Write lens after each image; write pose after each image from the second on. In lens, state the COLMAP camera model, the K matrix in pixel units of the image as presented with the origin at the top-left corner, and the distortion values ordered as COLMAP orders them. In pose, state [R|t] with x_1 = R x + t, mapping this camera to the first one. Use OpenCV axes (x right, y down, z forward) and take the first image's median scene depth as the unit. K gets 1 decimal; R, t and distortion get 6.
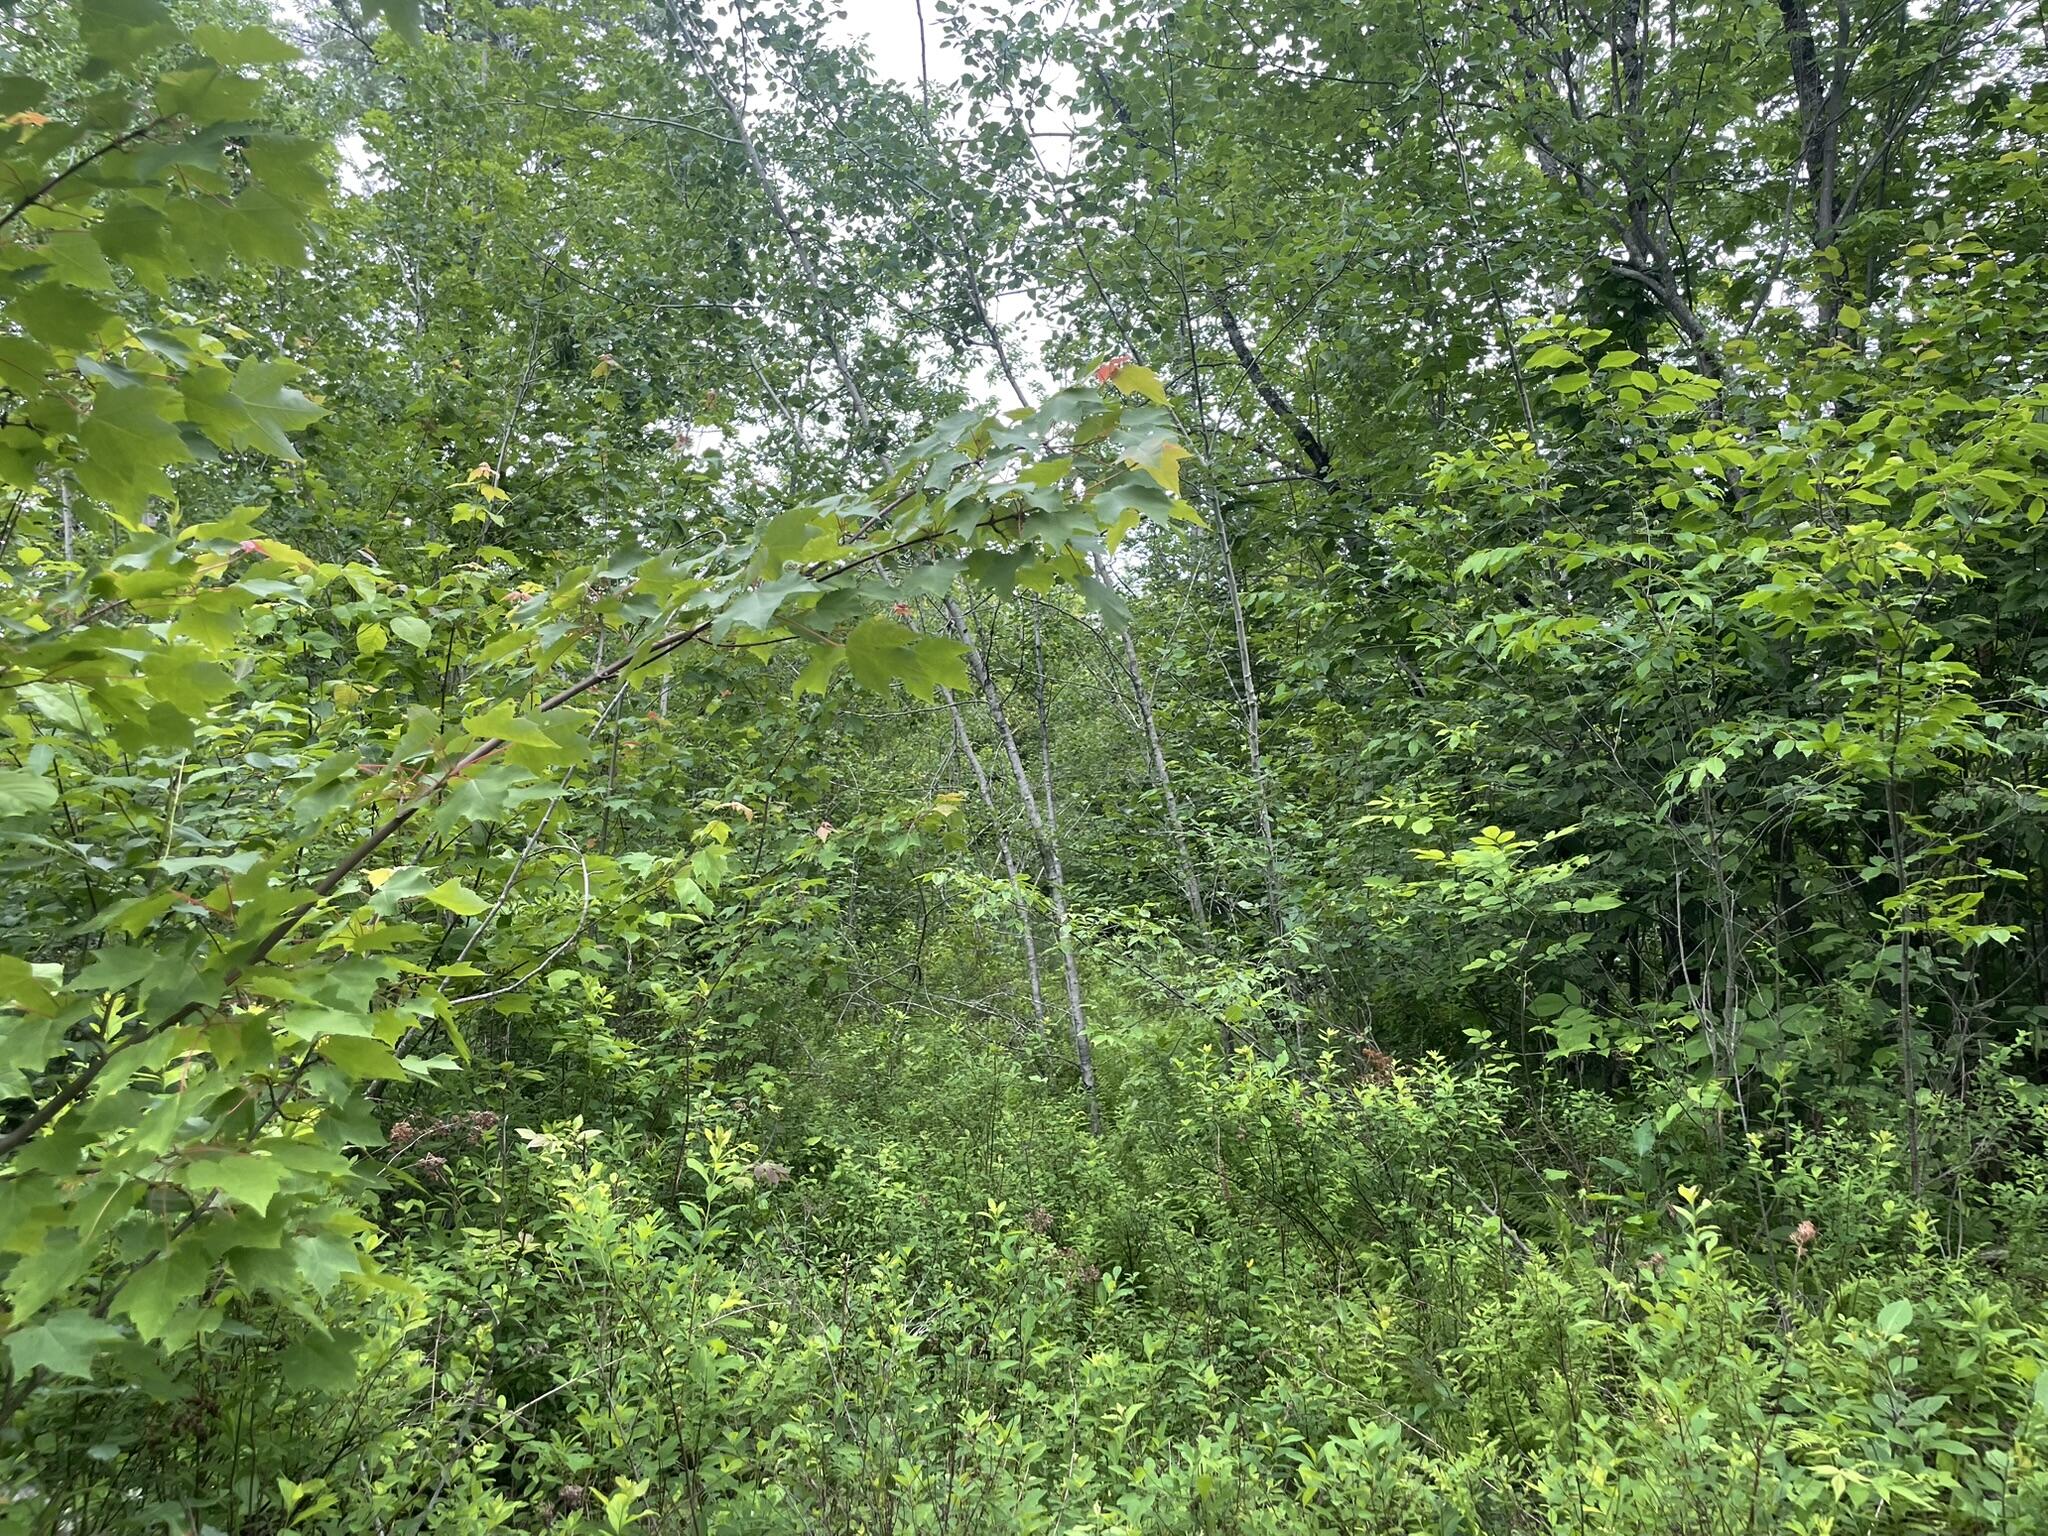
lens RADIAL K [[1596.0, 0, 1018.7], [0, 1596.0, 730.4], [0, 0, 1]] dist [0.094035, -0.135761]
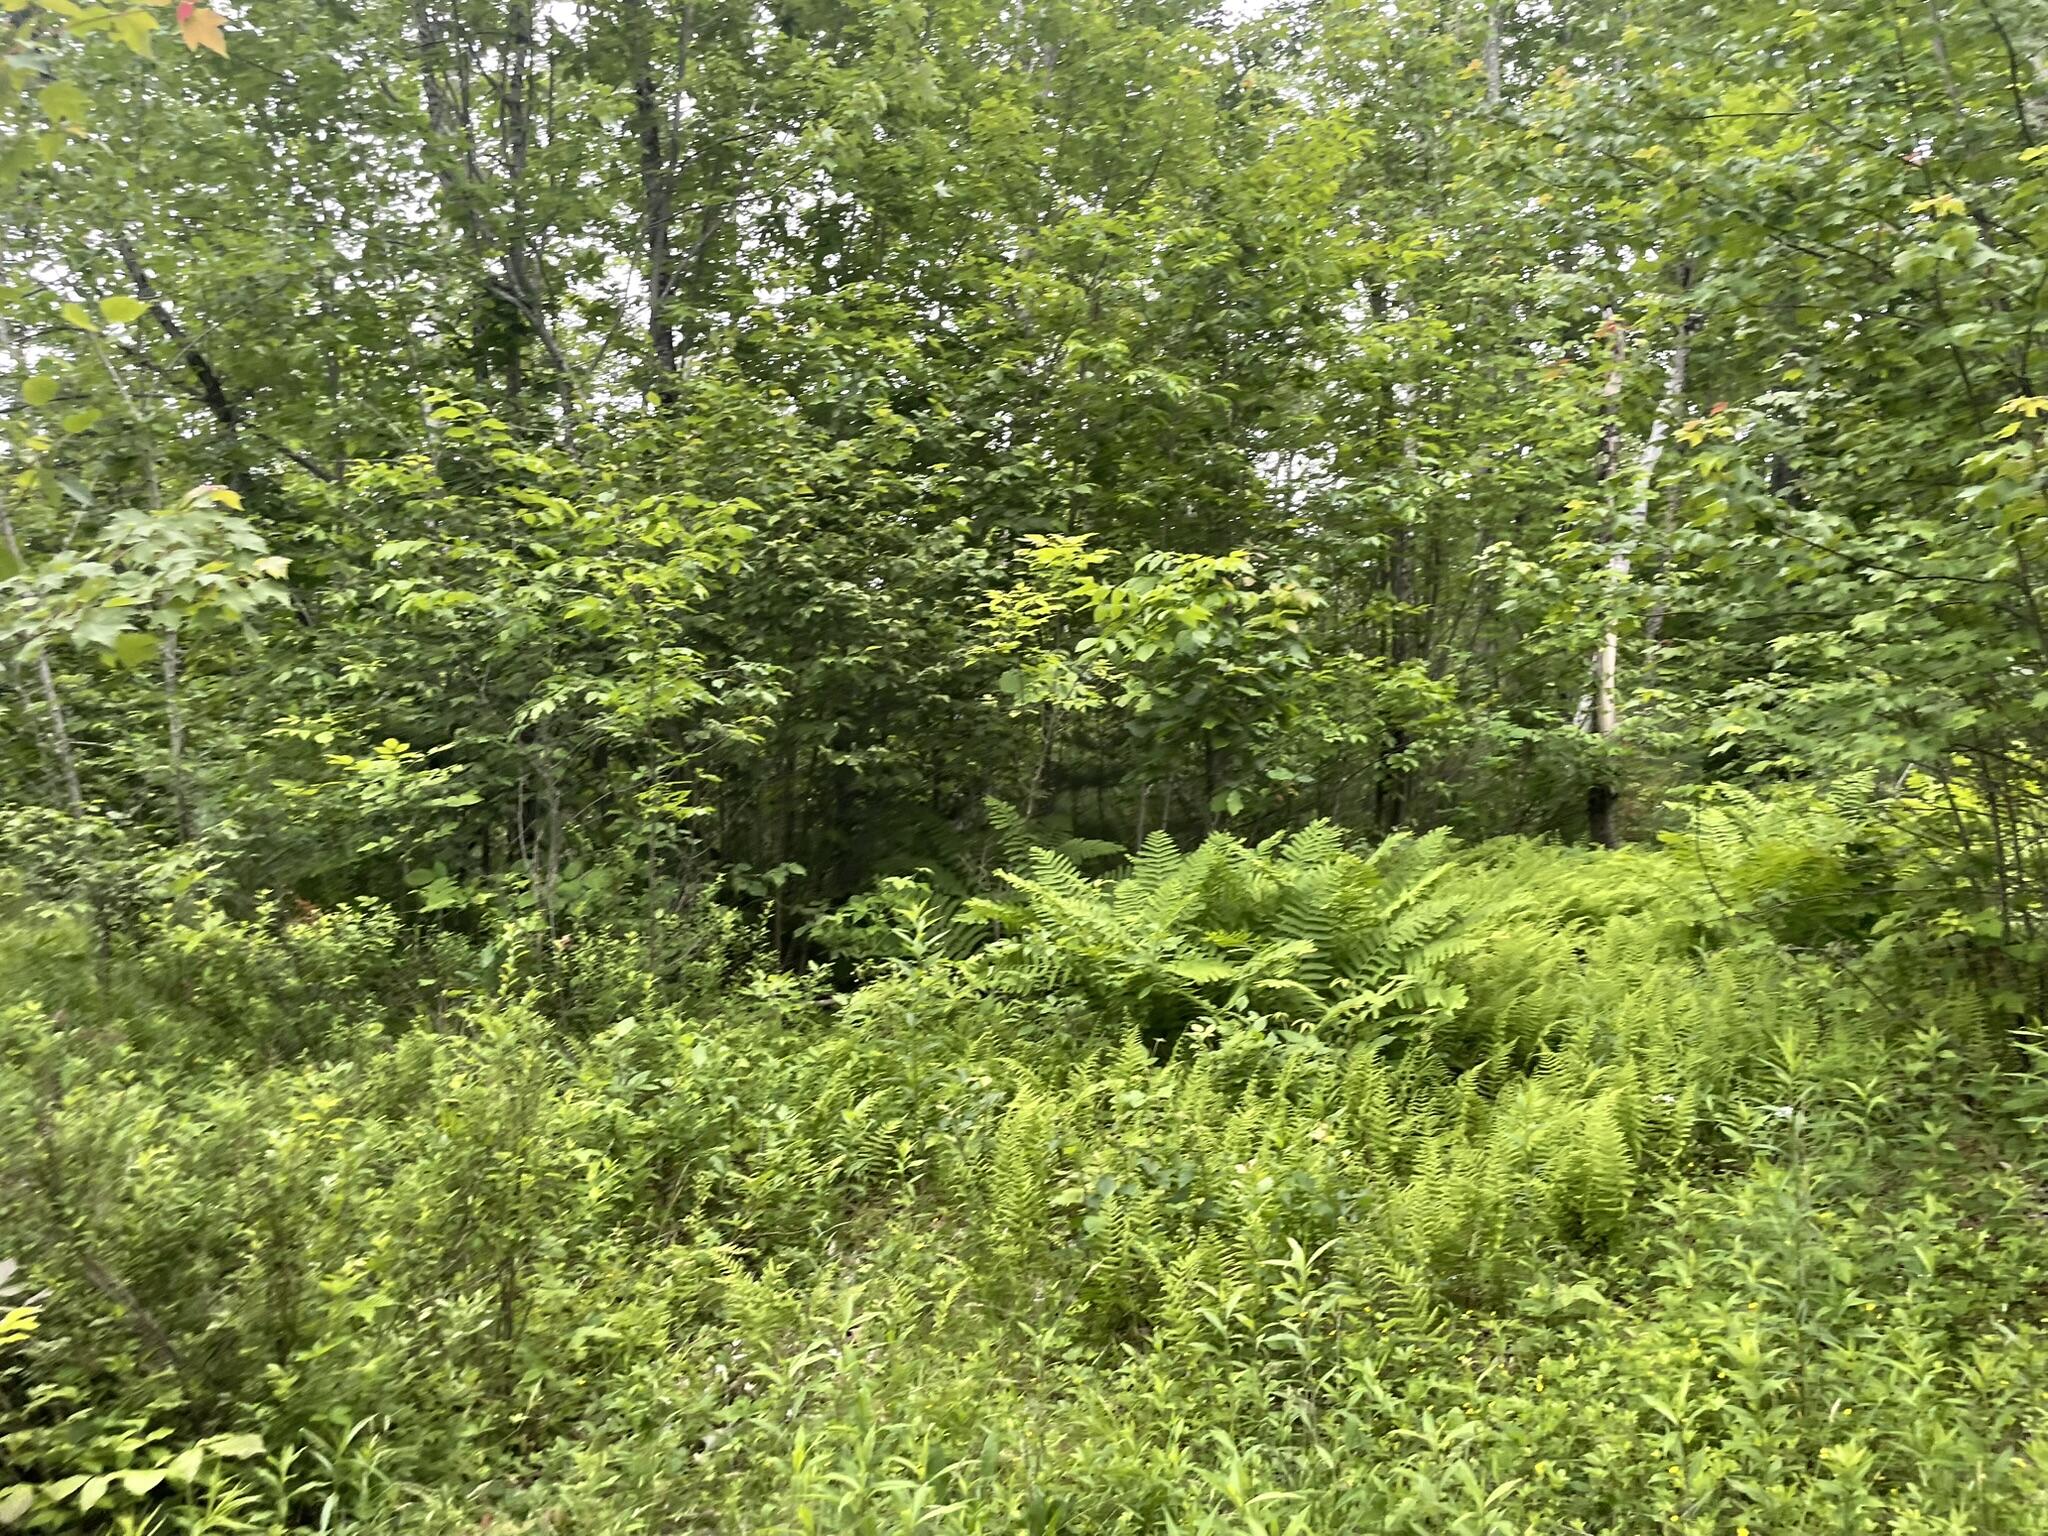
lens RADIAL K [[1596.0, 0, 1018.7], [0, 1596.0, 730.4], [0, 0, 1]] dist [0.094035, -0.135761]
pose [[0.774819, 0.029130, 0.631512, -0.153445], [-0.060609, 0.997759, 0.028339, -0.020939], [-0.629271, -0.060233, 0.774848, -0.382869]]
